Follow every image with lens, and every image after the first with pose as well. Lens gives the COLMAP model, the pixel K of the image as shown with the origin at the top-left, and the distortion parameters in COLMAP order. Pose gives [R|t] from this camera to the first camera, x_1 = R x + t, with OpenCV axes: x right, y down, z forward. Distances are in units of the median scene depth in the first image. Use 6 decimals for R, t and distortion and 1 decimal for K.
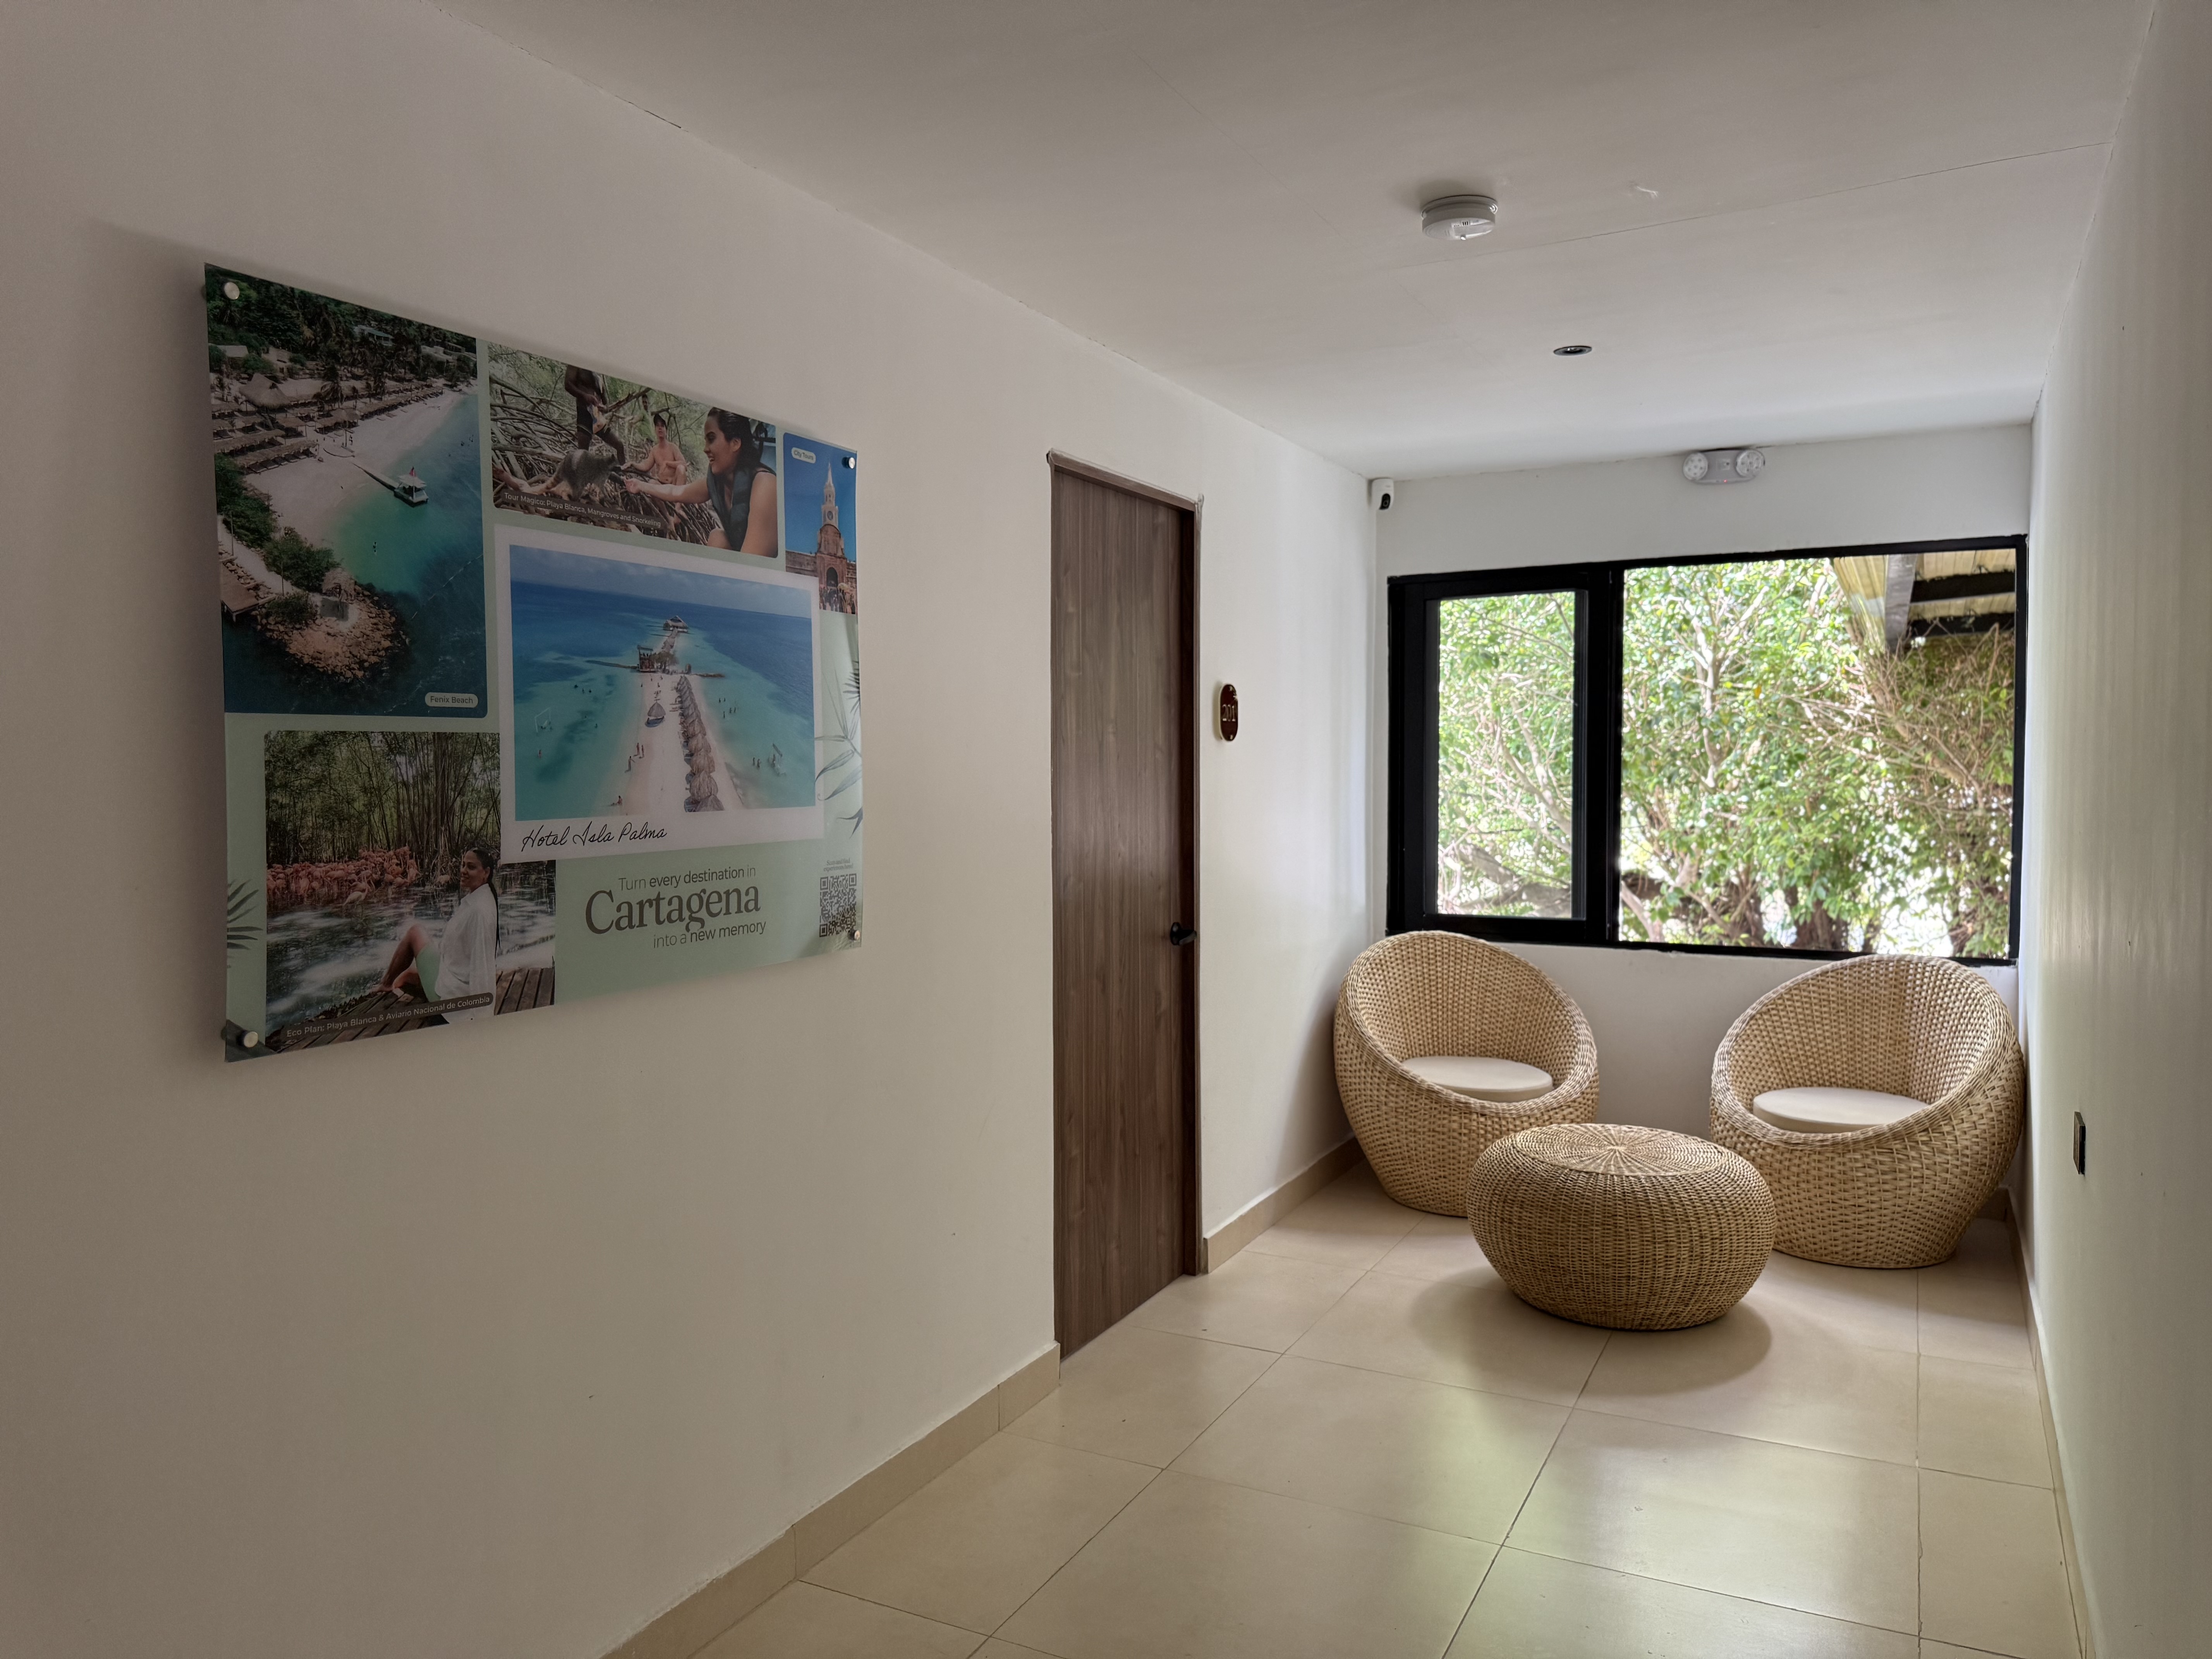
lens RADIAL K [[1520.9, 0, 1106.0], [0, 1520.9, 829.5], [0, 0, 1]] dist [-0.004822, -0.003210]
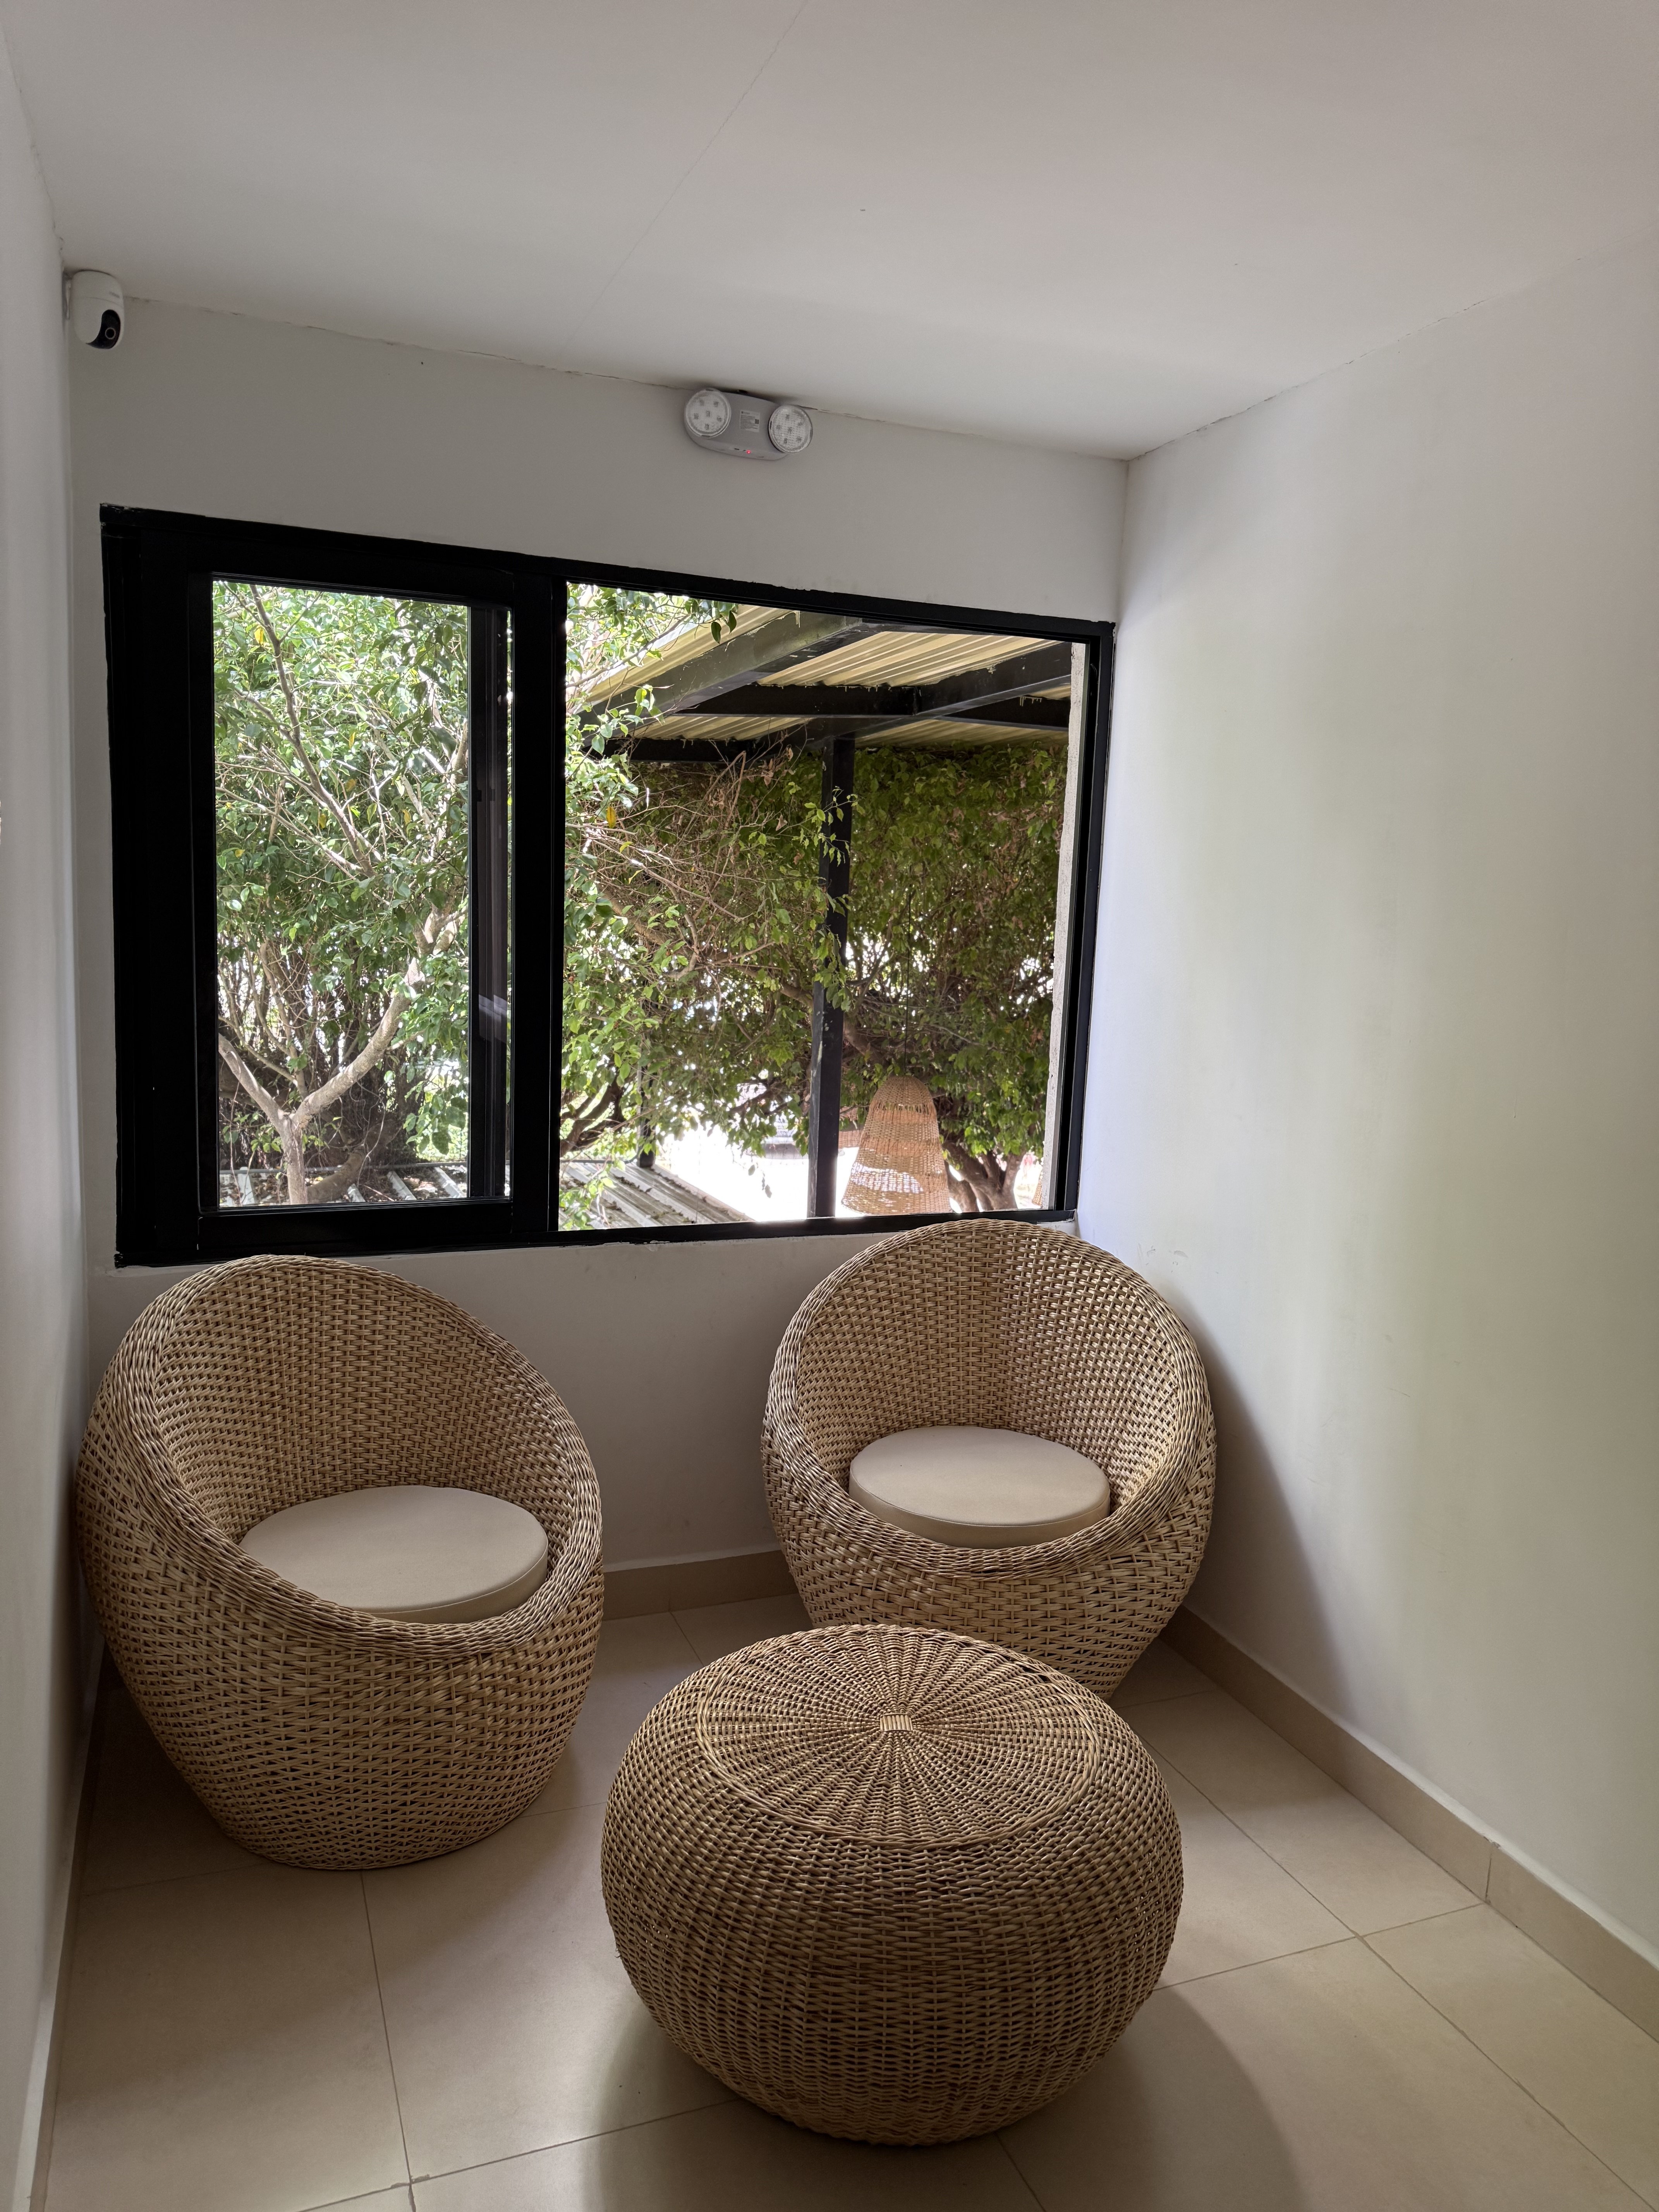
lens RADIAL K [[1520.9, 0, 829.5], [0, 1520.9, 1106.0], [0, 0, 1]] dist [-0.004822, -0.003210]
pose [[0.661087, -0.063639, 0.747606, -0.028579], [-0.008312, 0.995714, 0.092108, -0.029435], [-0.750263, -0.067106, 0.657725, 0.548032]]
